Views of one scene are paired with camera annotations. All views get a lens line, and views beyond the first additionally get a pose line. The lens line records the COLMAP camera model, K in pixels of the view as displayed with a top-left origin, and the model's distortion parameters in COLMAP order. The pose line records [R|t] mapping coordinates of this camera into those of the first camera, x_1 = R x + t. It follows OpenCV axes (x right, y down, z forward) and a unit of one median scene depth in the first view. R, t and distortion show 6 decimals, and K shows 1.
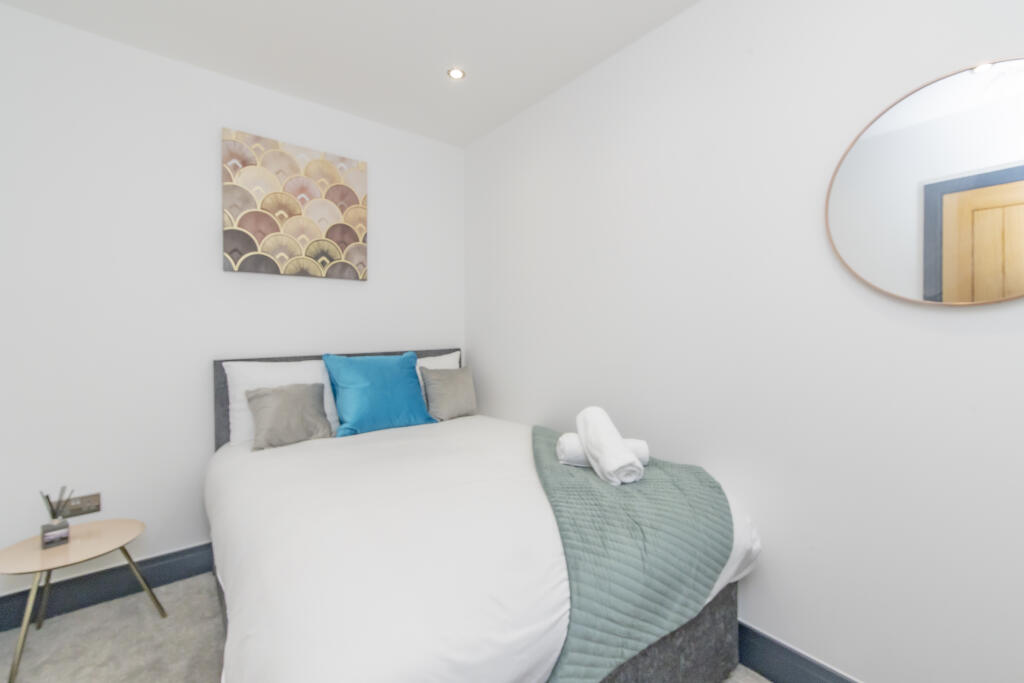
lens RADIAL K [[419.9, 0, 512.1], [0, 419.9, 327.4], [0, 0, 1]] dist [-0.000685, -0.000066]
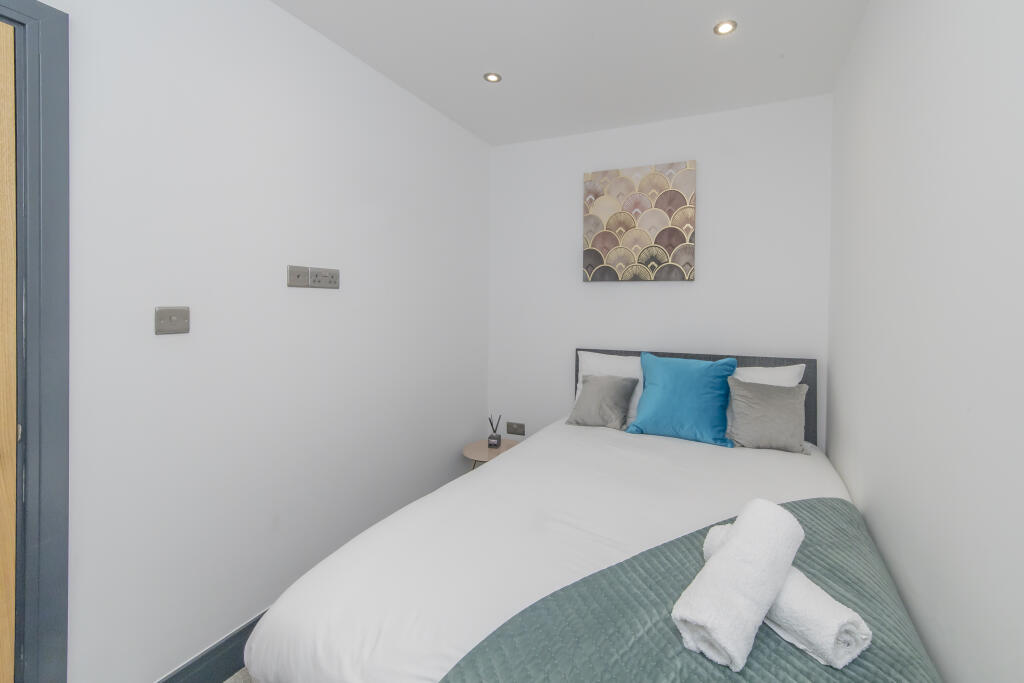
lens RADIAL K [[377.9, 0, 512.1], [0, 377.9, 314.0], [0, 0, 1]] dist [0.000610, 0.000010]
pose [[0.495103, 0.010485, -0.868771, 0.227361], [-0.009191, 0.999934, 0.006830, -0.036790], [0.868786, 0.004604, 0.495167, 0.202431]]
